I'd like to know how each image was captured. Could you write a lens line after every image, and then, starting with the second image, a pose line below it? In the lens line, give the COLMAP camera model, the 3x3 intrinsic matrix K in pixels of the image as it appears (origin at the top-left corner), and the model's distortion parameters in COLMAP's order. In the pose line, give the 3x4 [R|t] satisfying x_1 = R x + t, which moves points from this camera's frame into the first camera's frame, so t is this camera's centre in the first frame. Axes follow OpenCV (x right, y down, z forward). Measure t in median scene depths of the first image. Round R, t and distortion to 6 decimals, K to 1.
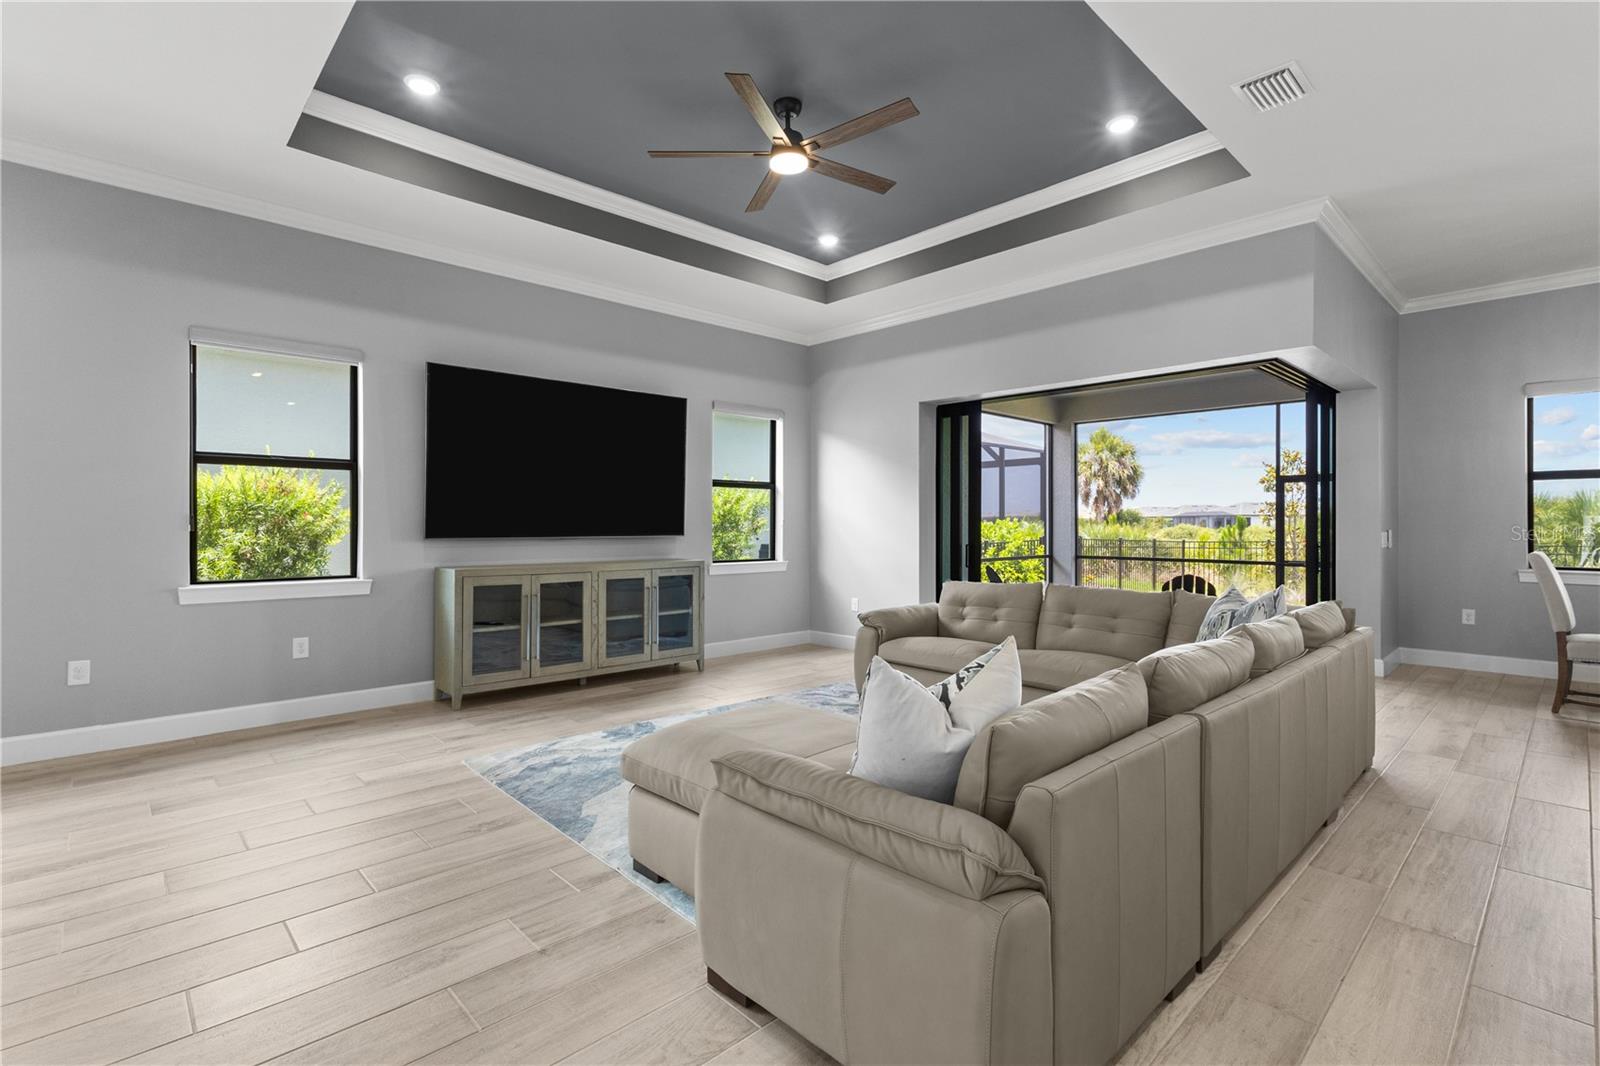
lens RADIAL K [[744.8, 0, 800.6], [0, 744.8, 523.1], [0, 0, 1]] dist [0.001728, 0.002380]
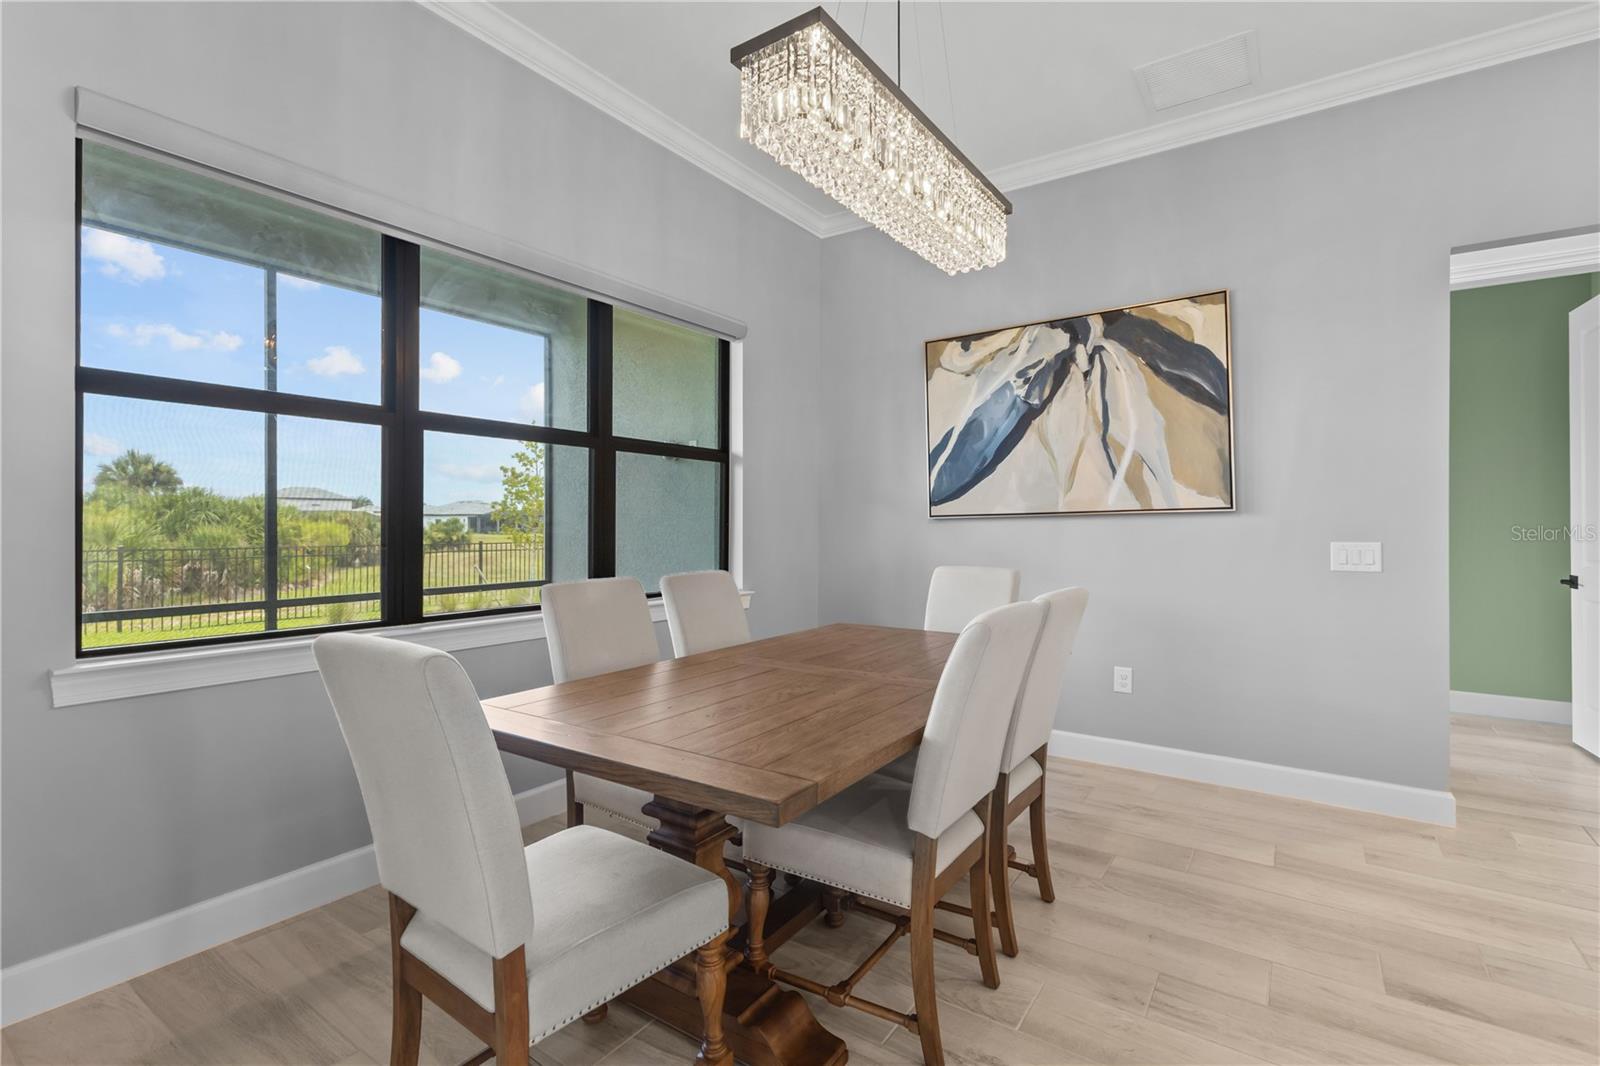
lens RADIAL K [[744.8, 0, 800.4], [0, 744.8, 520.3], [0, 0, 1]] dist [0.001728, 0.002380]
pose [[-0.206887, 0.003121, 0.978360, 0.584613], [-0.003913, 0.999984, -0.004018, -0.000408], [-0.978357, -0.004659, -0.206871, 0.751654]]
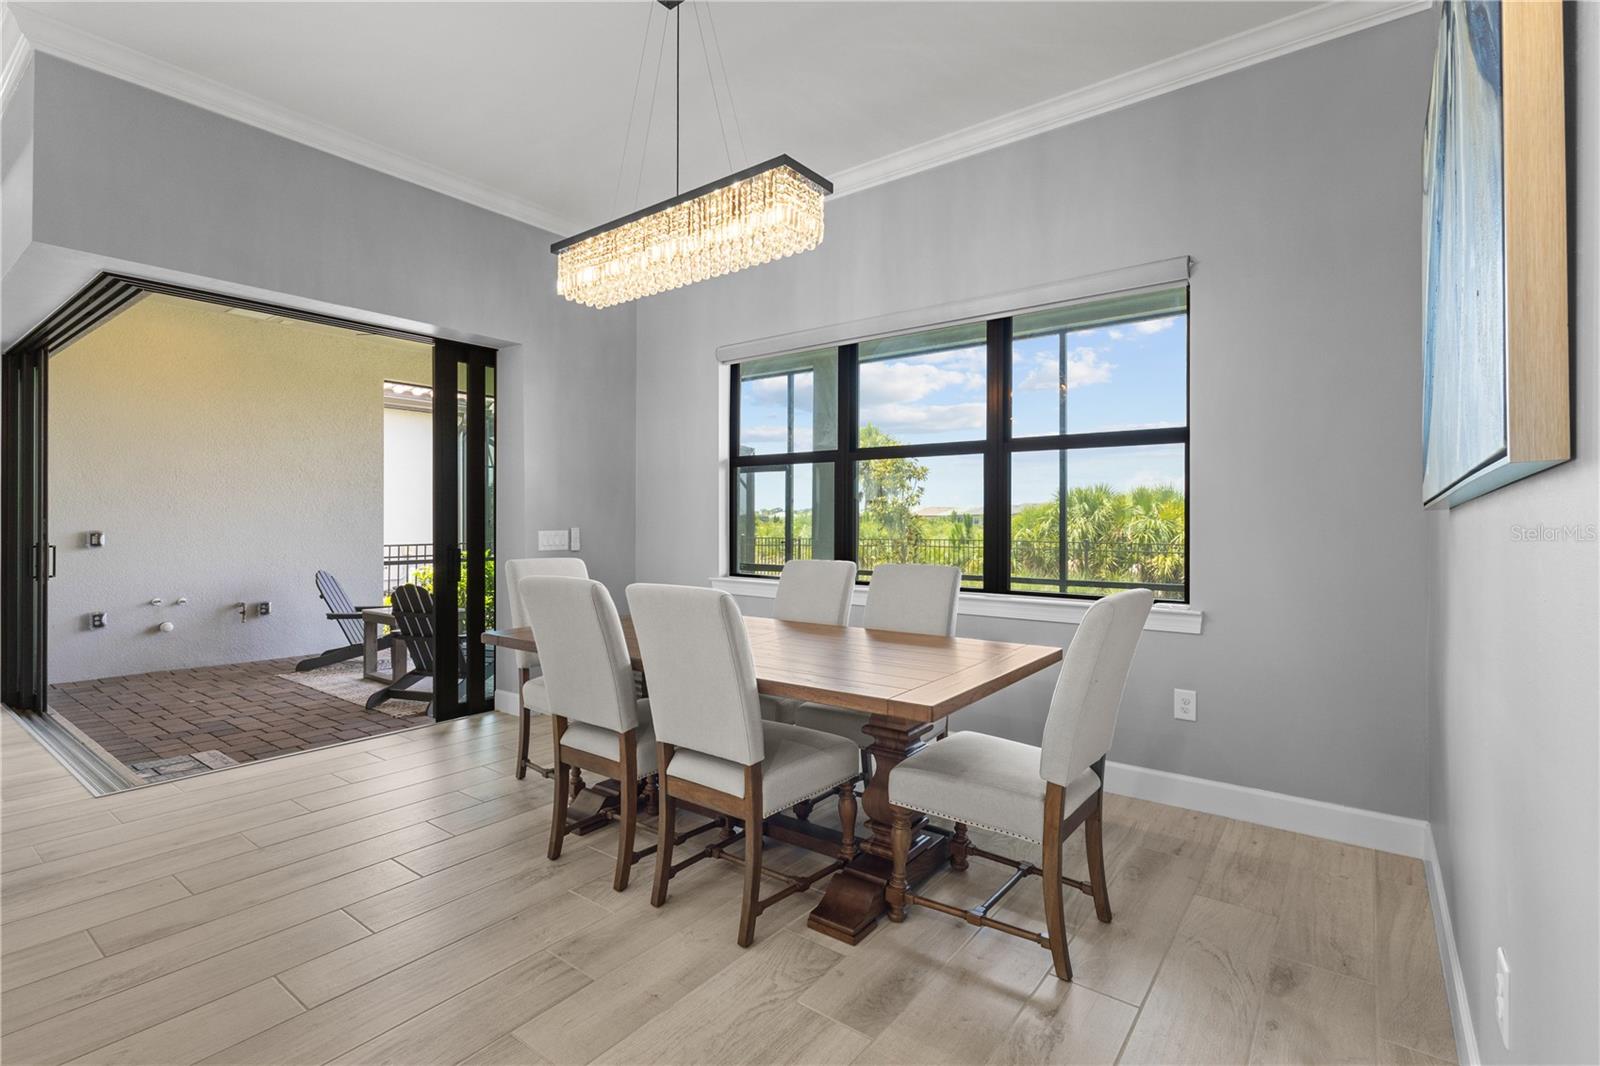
lens RADIAL K [[744.8, 0, 802.3], [0, 744.8, 520.4], [0, 0, 1]] dist [0.001728, 0.002380]
pose [[0.987426, 0.003862, 0.158034, 0.911820], [-0.004075, 0.999991, 0.001024, -0.000402], [-0.158029, -0.001655, 0.987433, 0.197998]]
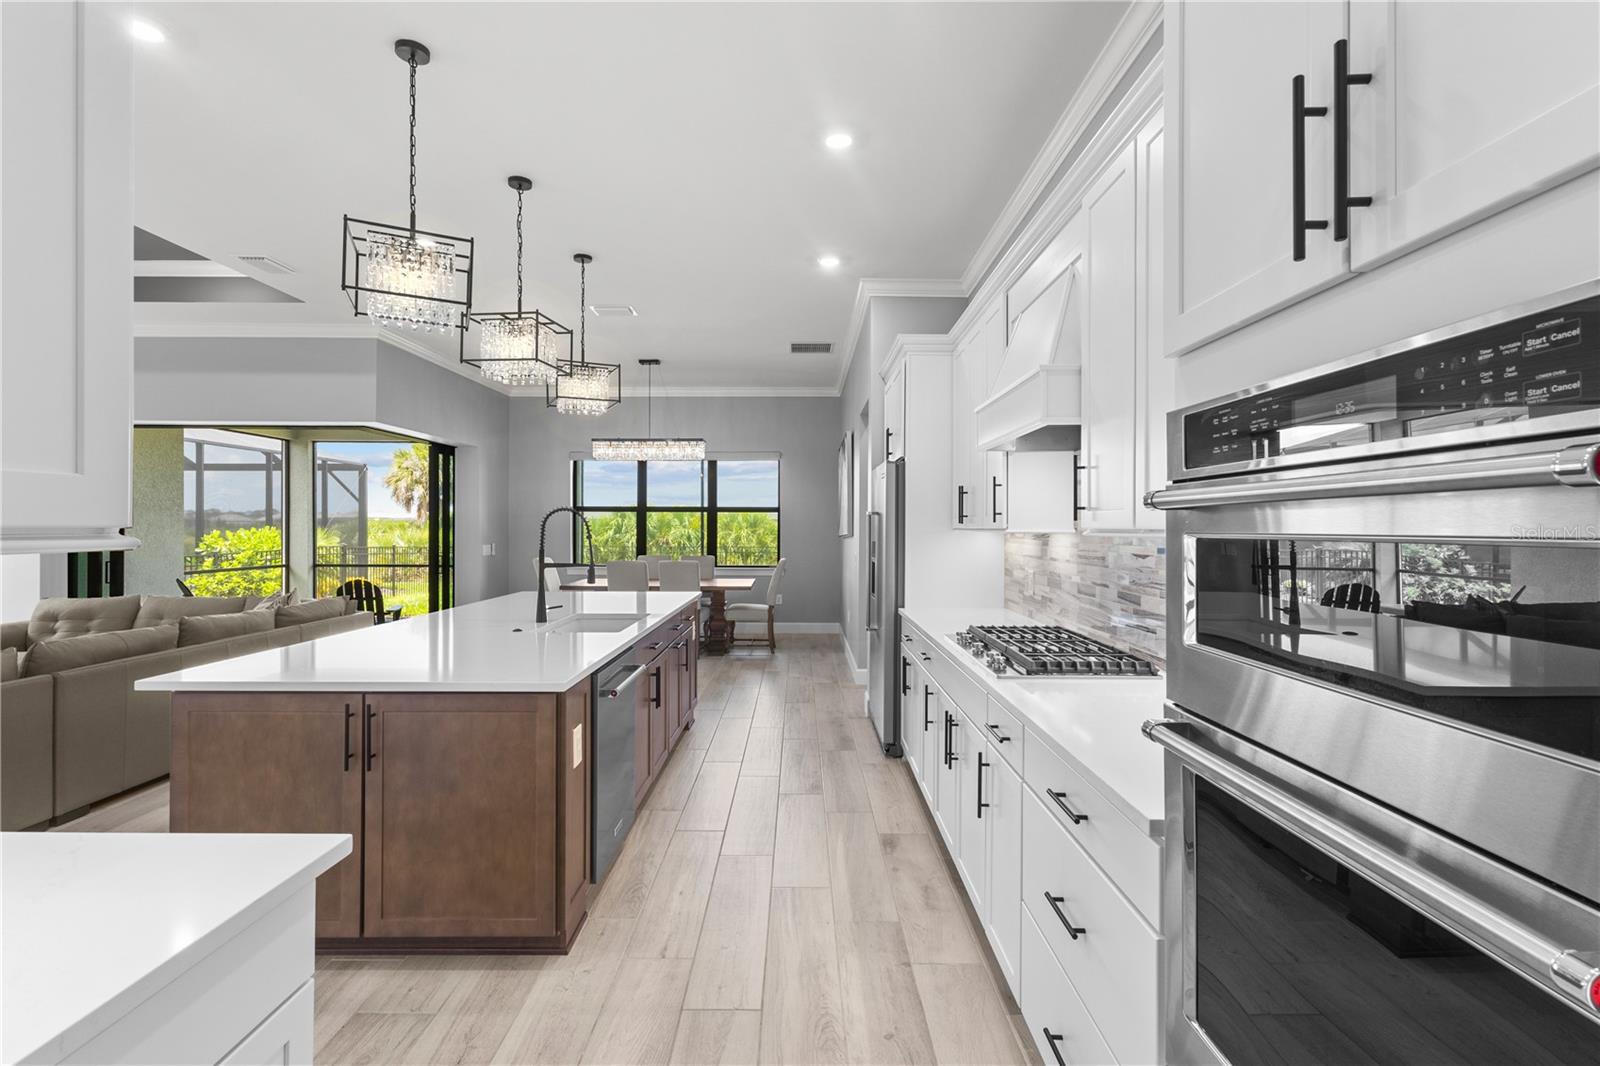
lens RADIAL K [[744.8, 0, 796.4], [0, 744.8, 529.2], [0, 0, 1]] dist [0.001728, 0.002380]
pose [[0.695598, 0.001453, 0.718430, 0.157385], [-0.005893, 0.999976, 0.003684, -0.027644], [-0.718407, -0.006796, 0.695590, -0.448160]]
